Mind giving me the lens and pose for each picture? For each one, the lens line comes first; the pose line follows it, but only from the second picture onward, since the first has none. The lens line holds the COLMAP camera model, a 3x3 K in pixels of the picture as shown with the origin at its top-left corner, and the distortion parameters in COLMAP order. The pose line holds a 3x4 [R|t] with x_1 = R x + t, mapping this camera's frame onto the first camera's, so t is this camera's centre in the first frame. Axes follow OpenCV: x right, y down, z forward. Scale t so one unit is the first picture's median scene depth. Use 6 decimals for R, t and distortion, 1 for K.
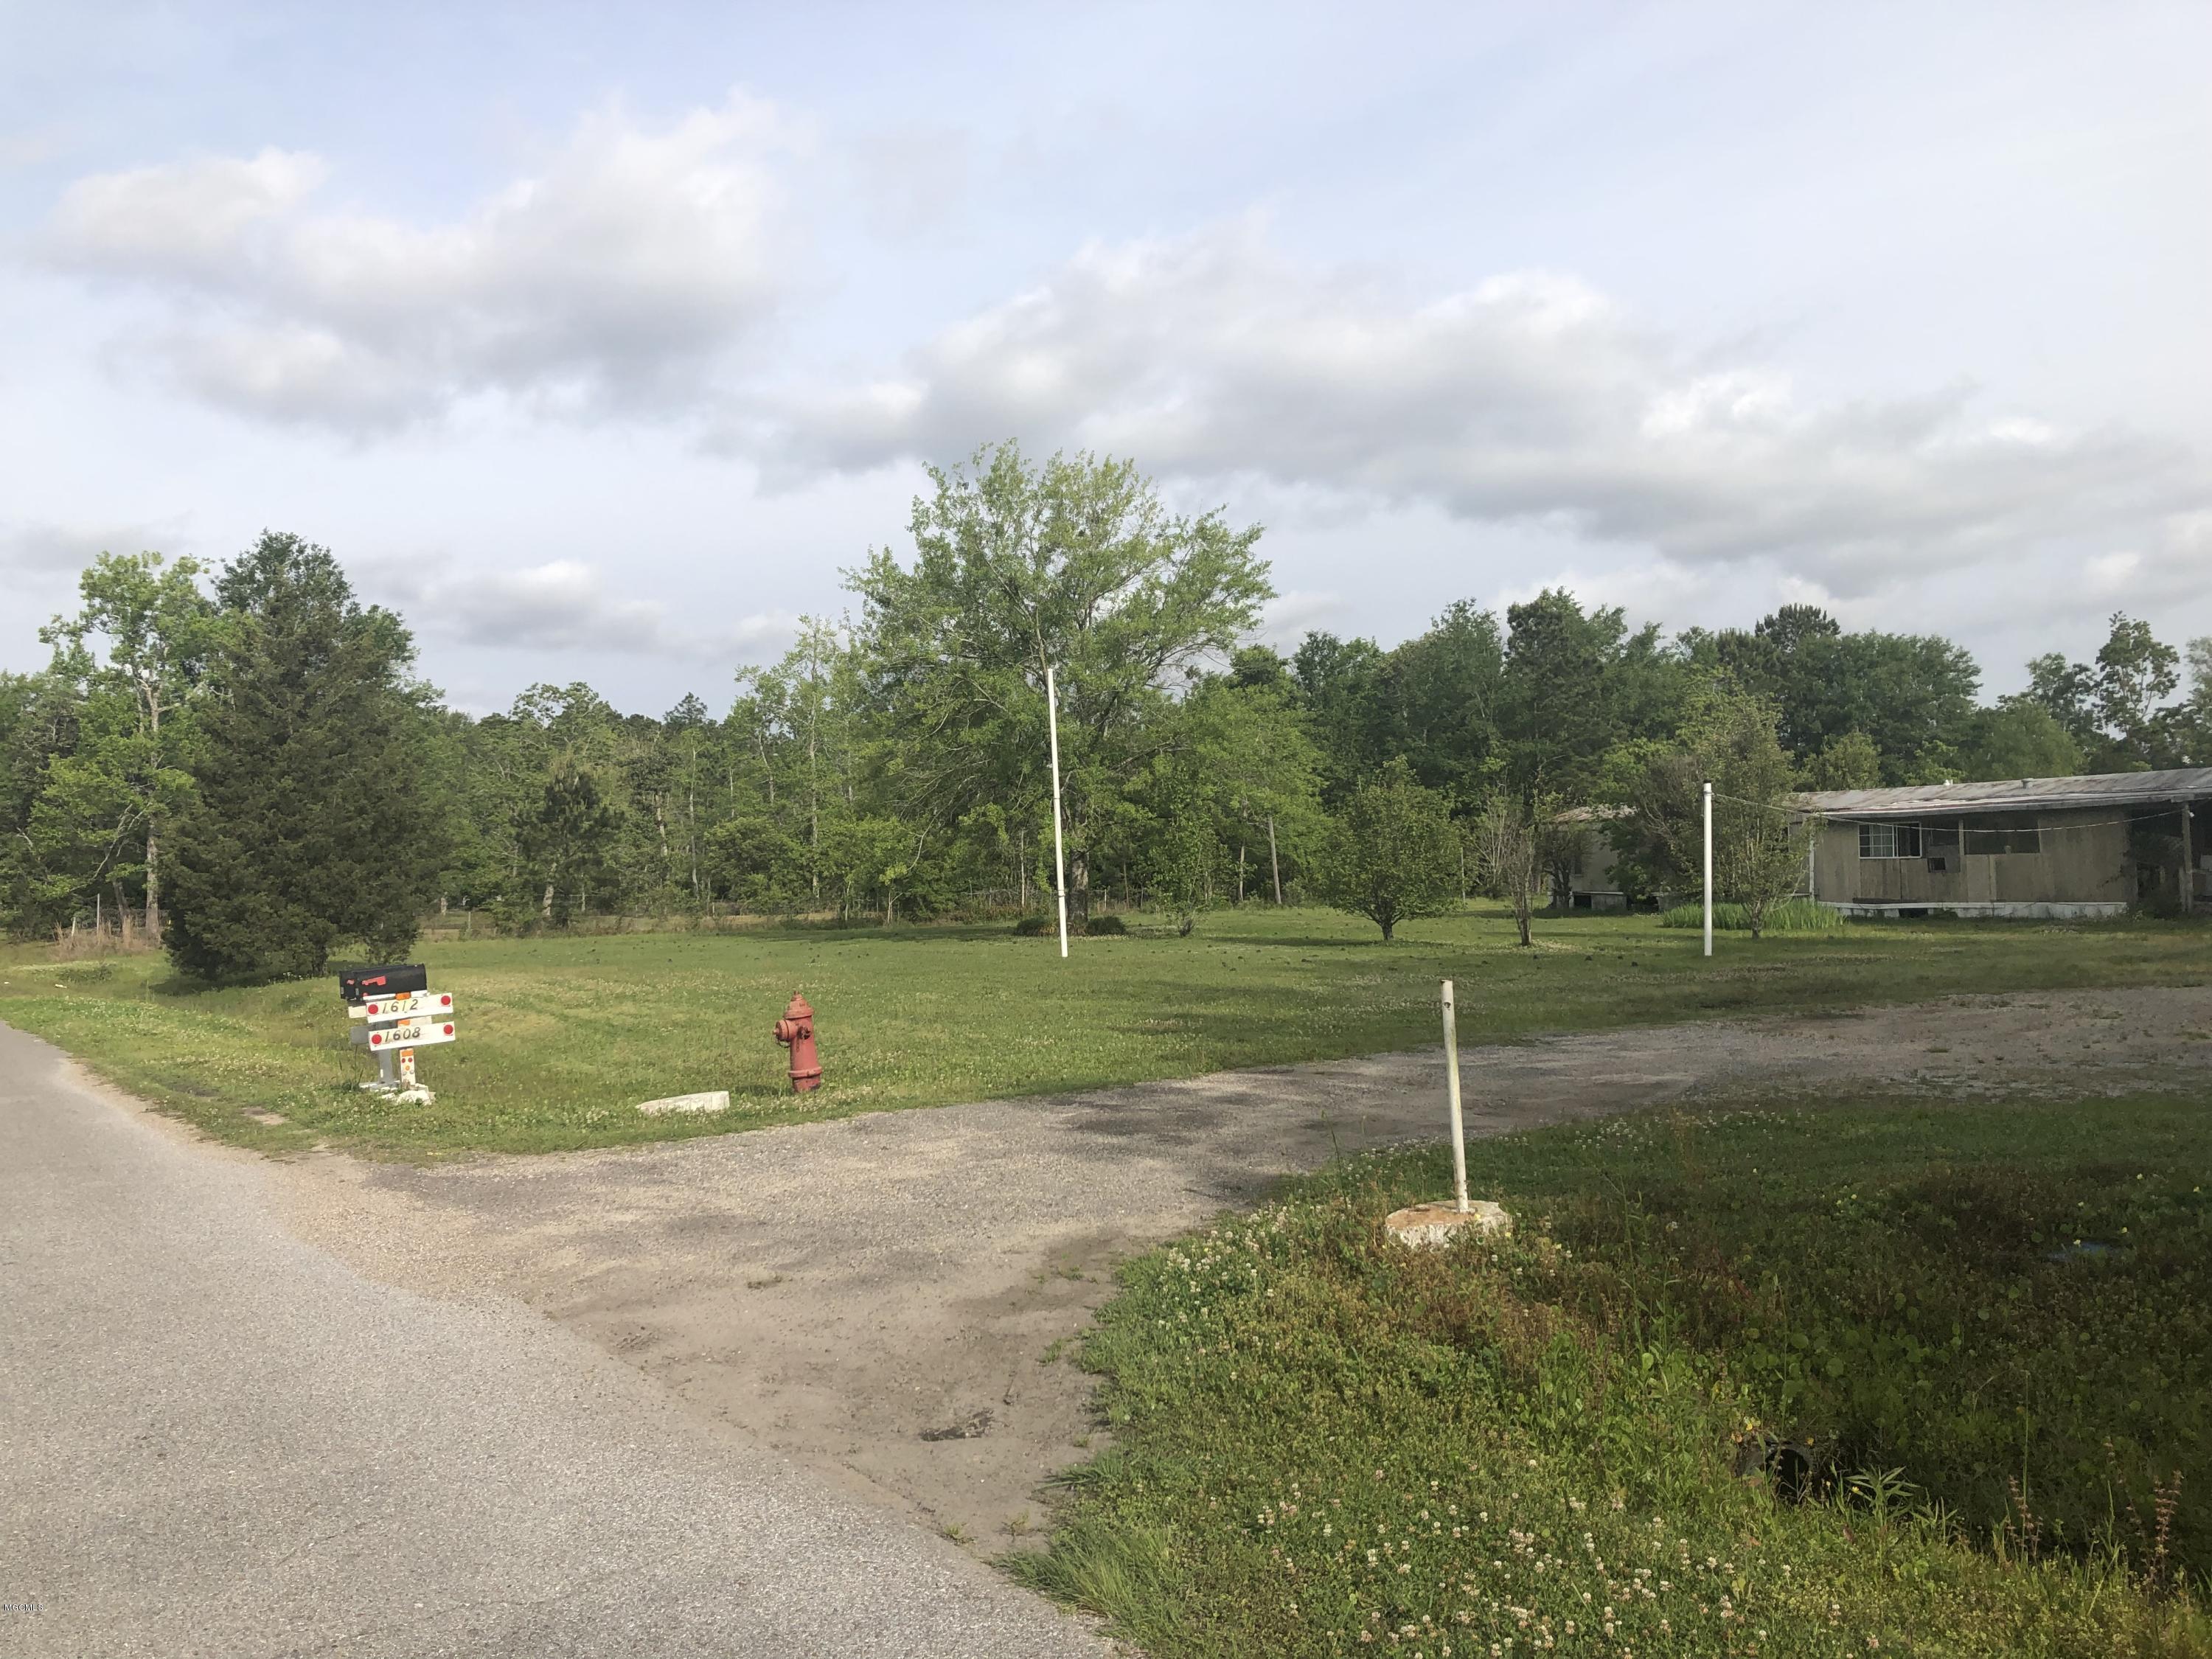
lens RADIAL K [[1807.2, 0, 1031.8], [0, 1807.2, 823.0], [0, 0, 1]] dist [0.004493, -0.003789]
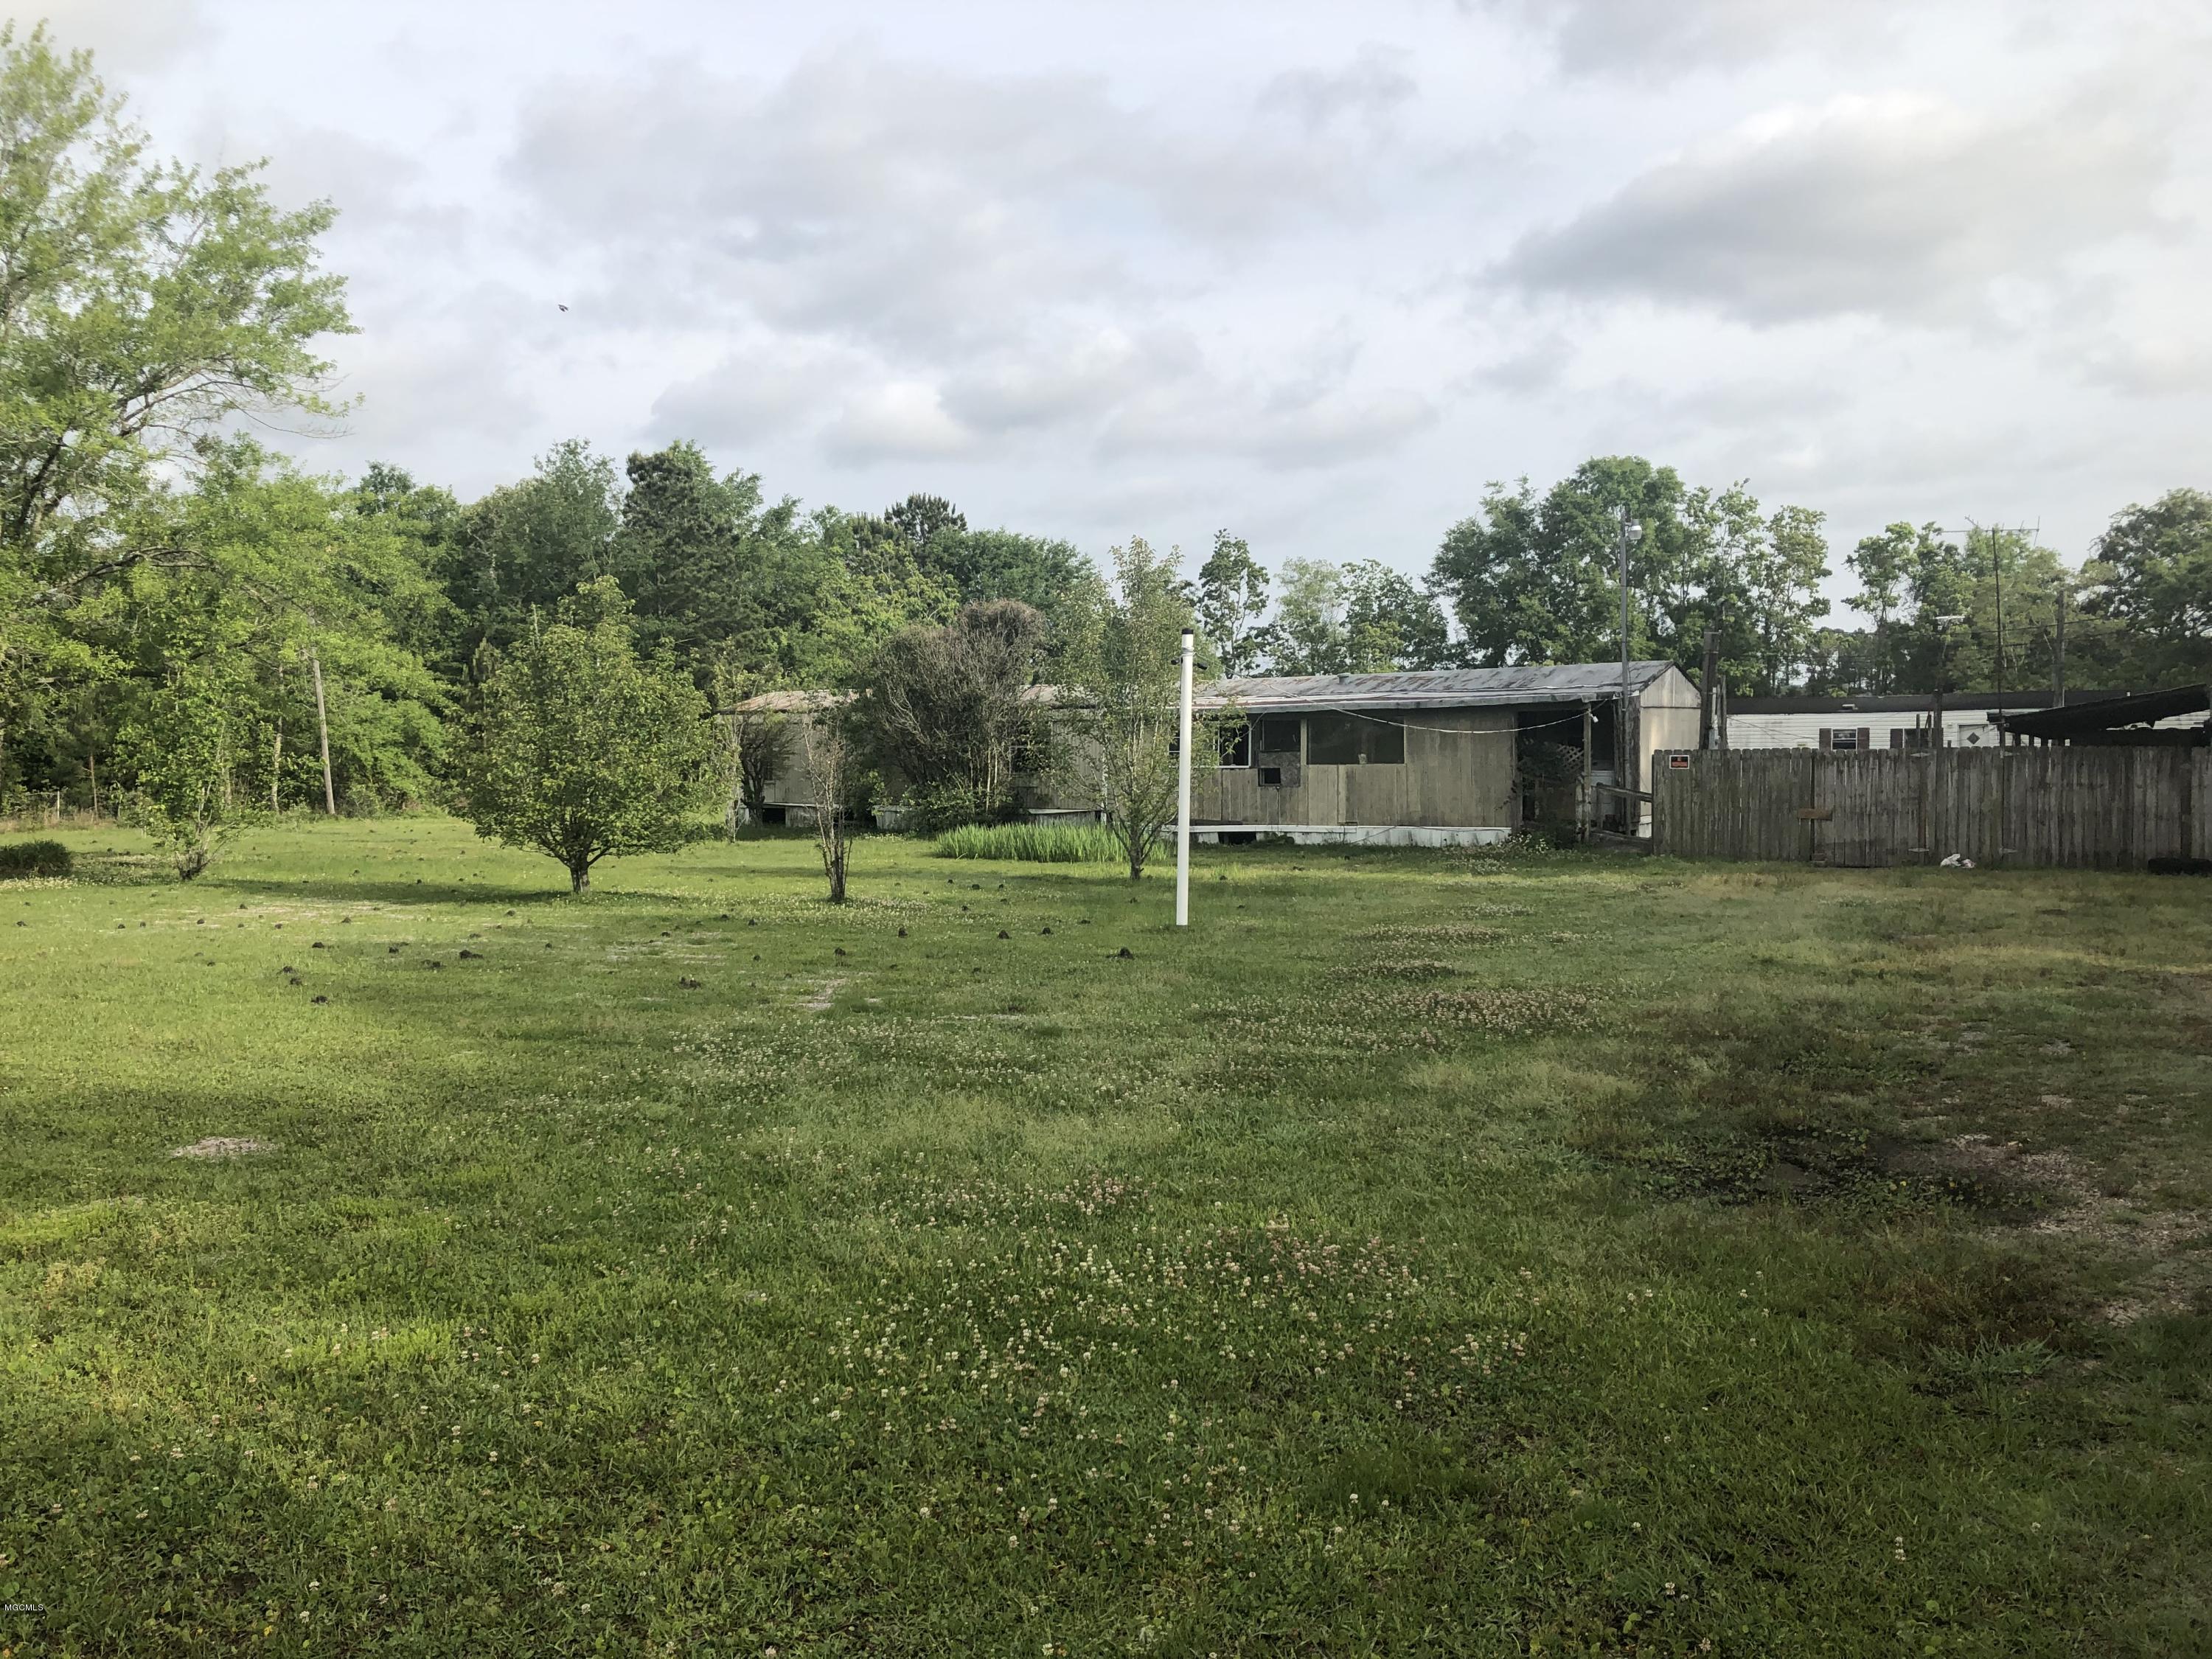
lens RADIAL K [[1809.6, 0, 1078.1], [0, 1809.6, 825.7], [0, 0, 1]] dist [0.046232, -0.006024]
pose [[0.858891, 0.001832, 0.512155, 0.069532], [-0.029694, 0.998490, 0.046225, 0.024315], [-0.511296, -0.054910, 0.857648, 0.855791]]
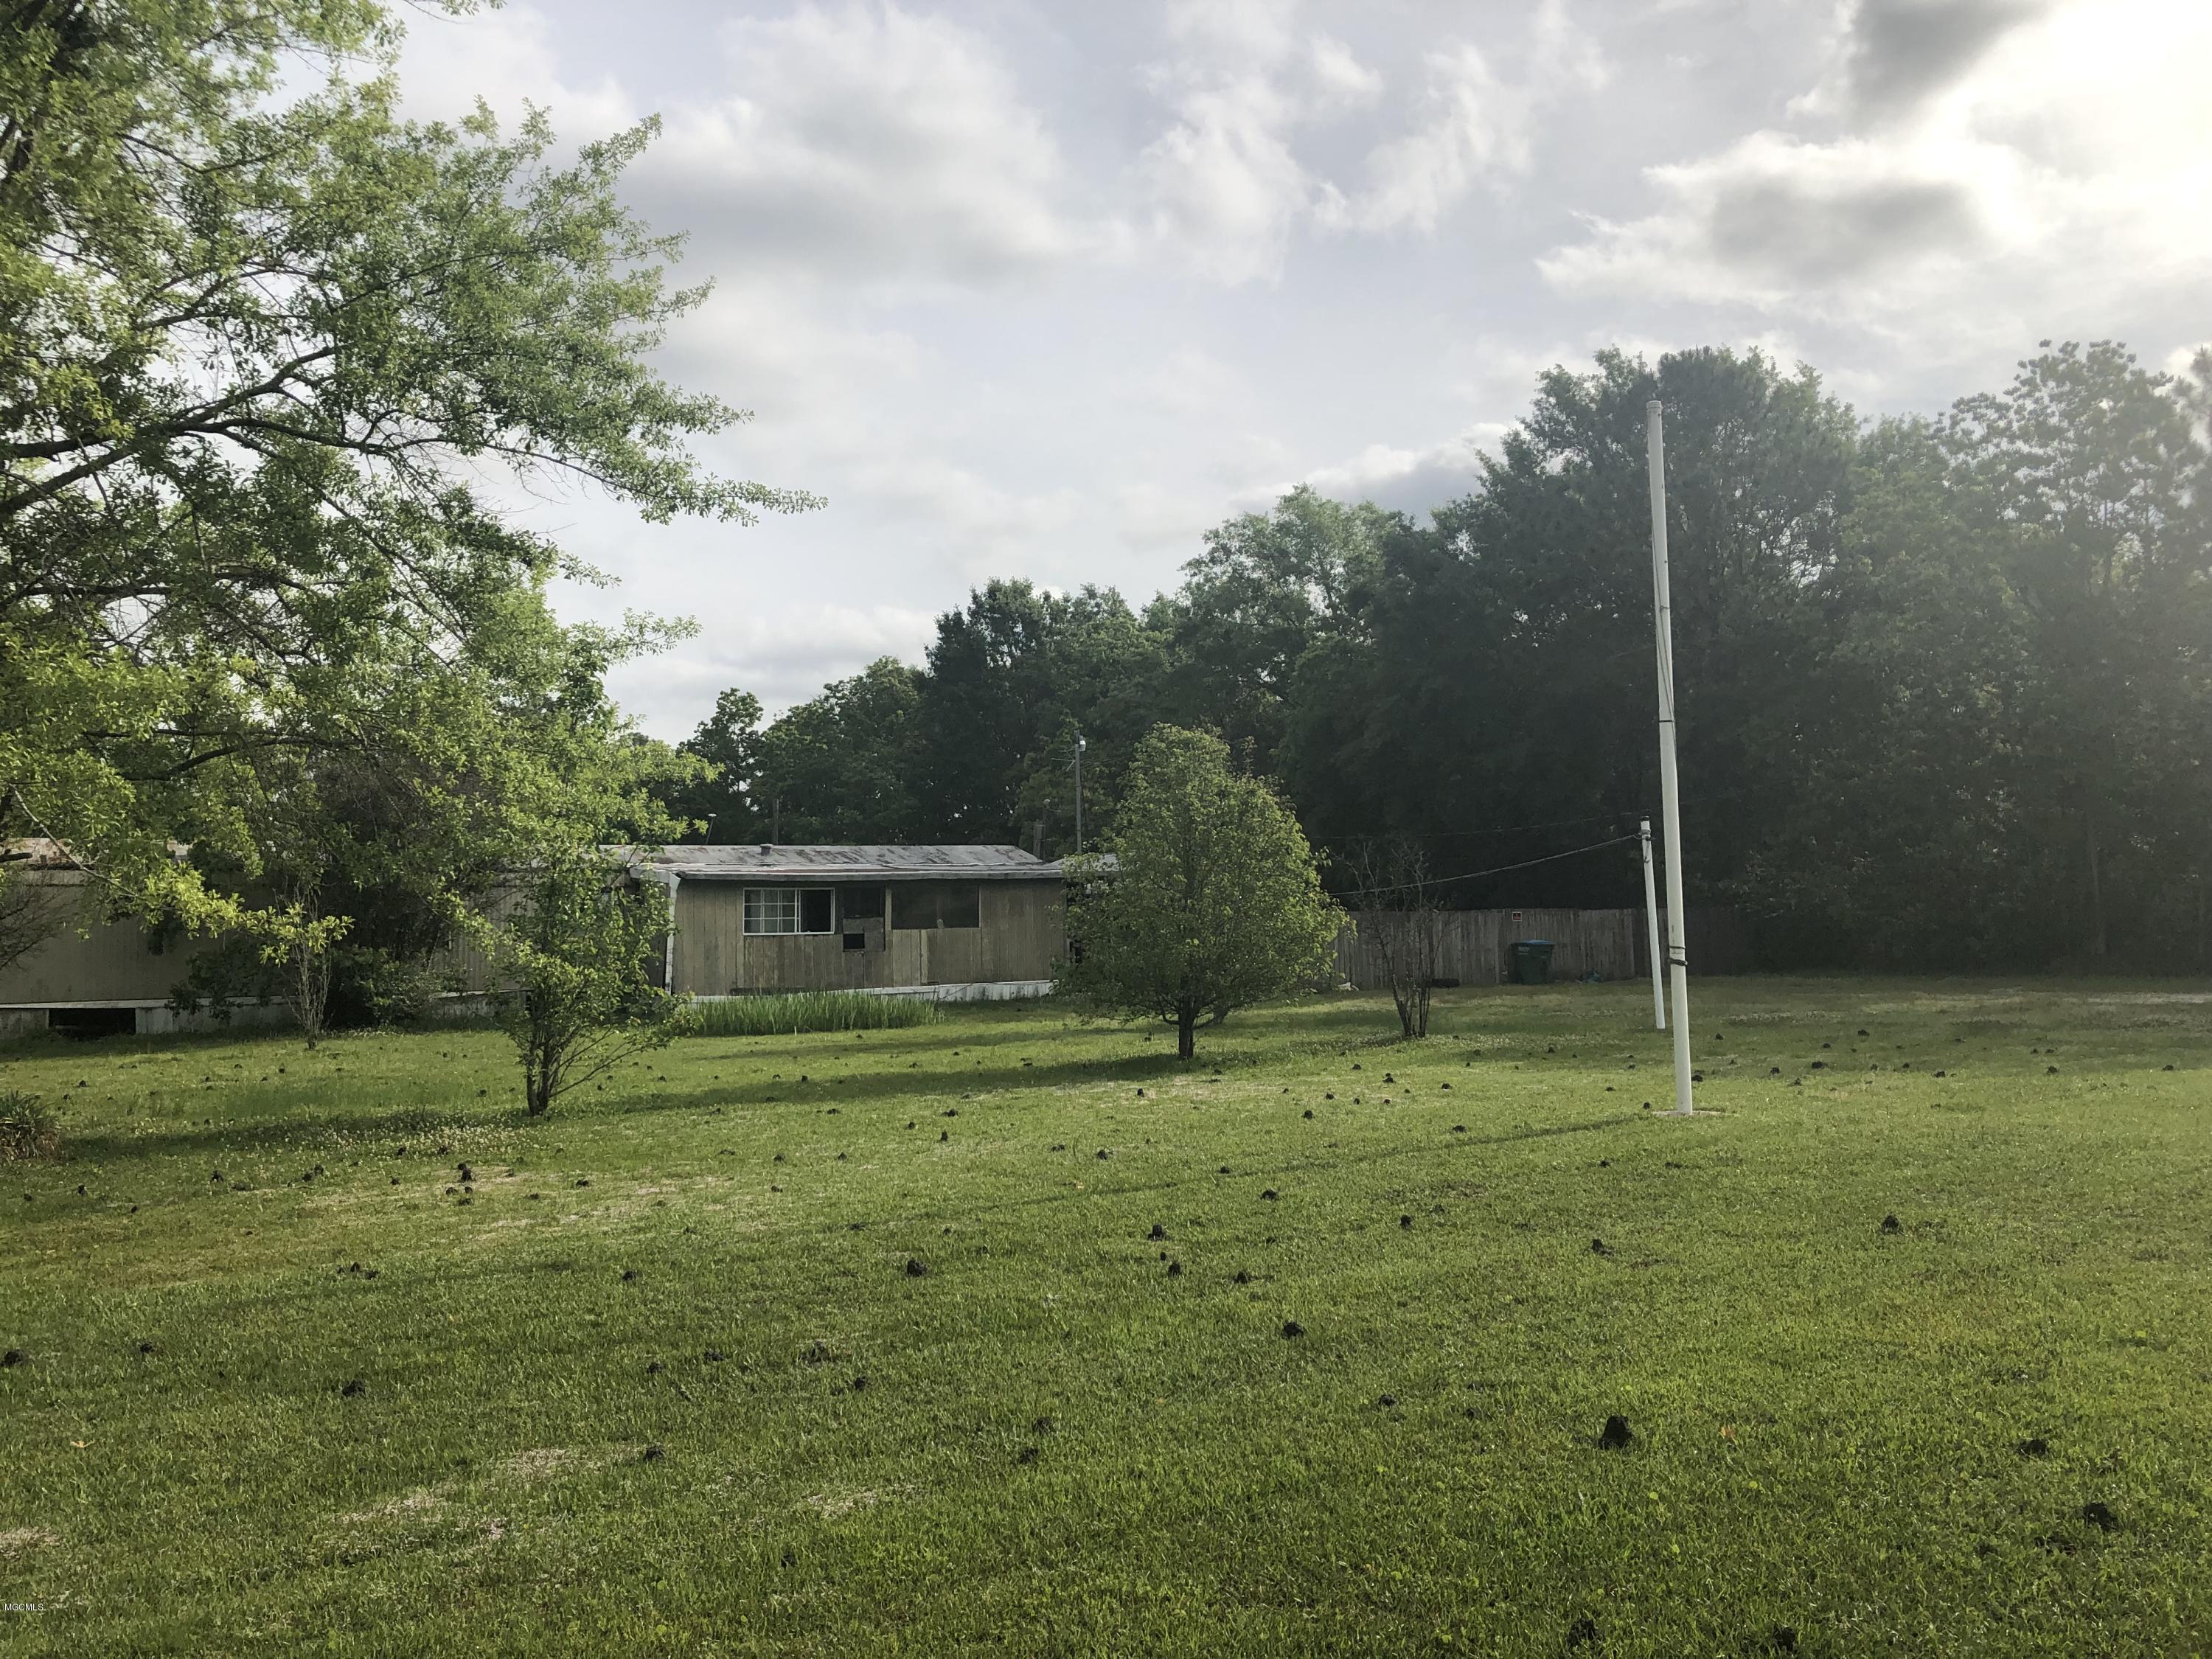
lens RADIAL K [[1805.5, 0, 1081.5], [0, 1805.5, 828.3], [0, 0, 1]] dist [0.152916, -0.250053]
pose [[-0.085844, 0.078887, 0.993181, -0.726985], [-0.006435, 0.996796, -0.079731, 0.083287], [-0.996288, -0.013235, -0.085062, 2.223754]]
